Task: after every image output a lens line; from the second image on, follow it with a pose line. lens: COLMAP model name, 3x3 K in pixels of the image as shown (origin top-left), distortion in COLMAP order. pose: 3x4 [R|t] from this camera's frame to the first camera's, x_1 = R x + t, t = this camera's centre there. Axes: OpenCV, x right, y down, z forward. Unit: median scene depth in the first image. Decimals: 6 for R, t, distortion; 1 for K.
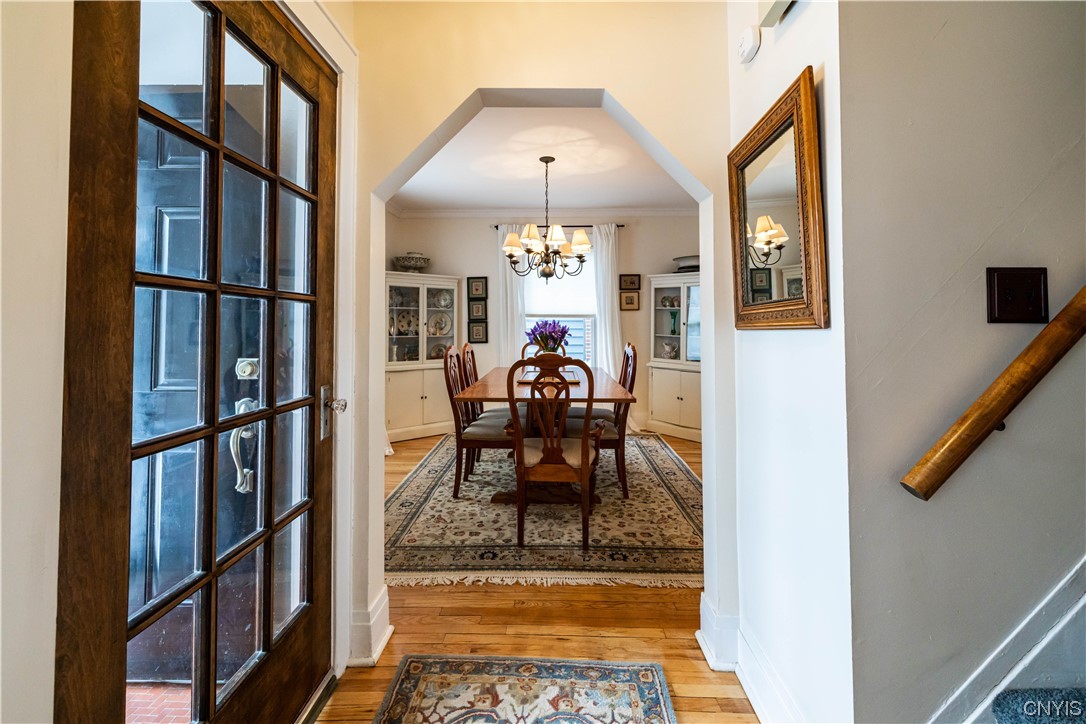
lens RADIAL K [[459.4, 0, 564.2], [0, 459.4, 323.0], [0, 0, 1]] dist [-0.003572, 0.000377]
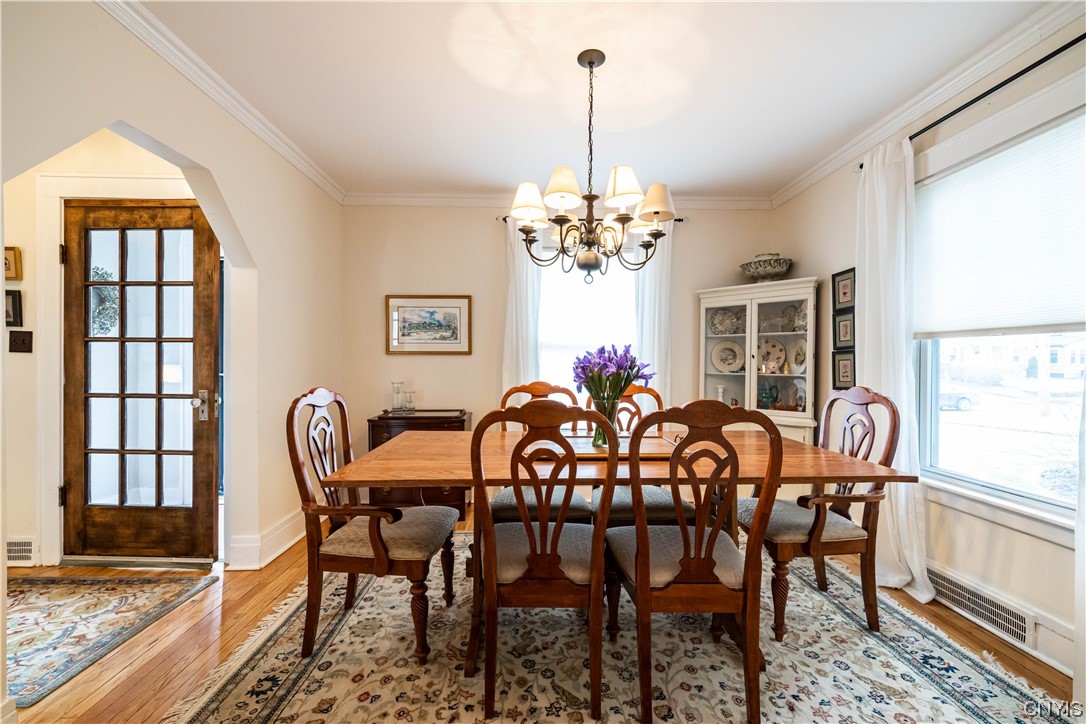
lens RADIAL K [[459.4, 0, 539.5], [0, 459.4, 370.2], [0, 0, 1]] dist [-0.003572, 0.000377]
pose [[0.008933, 0.013662, -0.999867, 0.522648], [0.007776, 0.999875, 0.013731, 0.012973], [0.999930, -0.007898, 0.008825, 0.922084]]
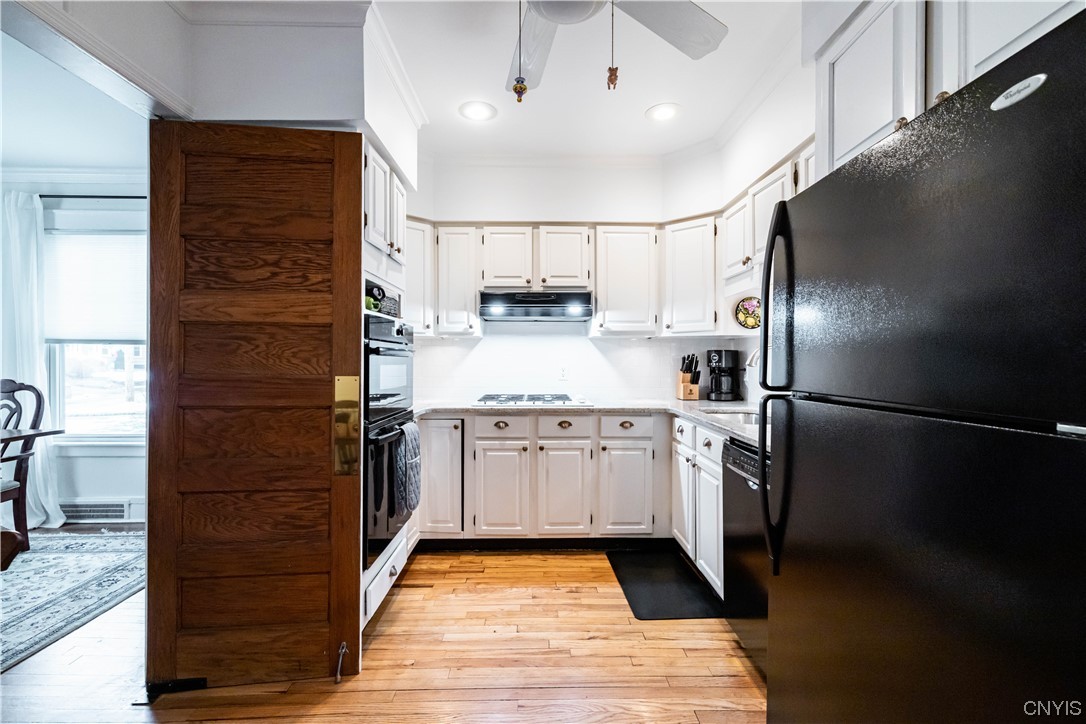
lens RADIAL K [[459.4, 0, 540.8], [0, 459.4, 361.6], [0, 0, 1]] dist [-0.003572, 0.000377]
pose [[0.999982, 0.004642, 0.003801, 0.847958], [-0.004696, 0.999883, 0.014538, 0.000216], [-0.003733, -0.014556, 0.999887, 0.554179]]
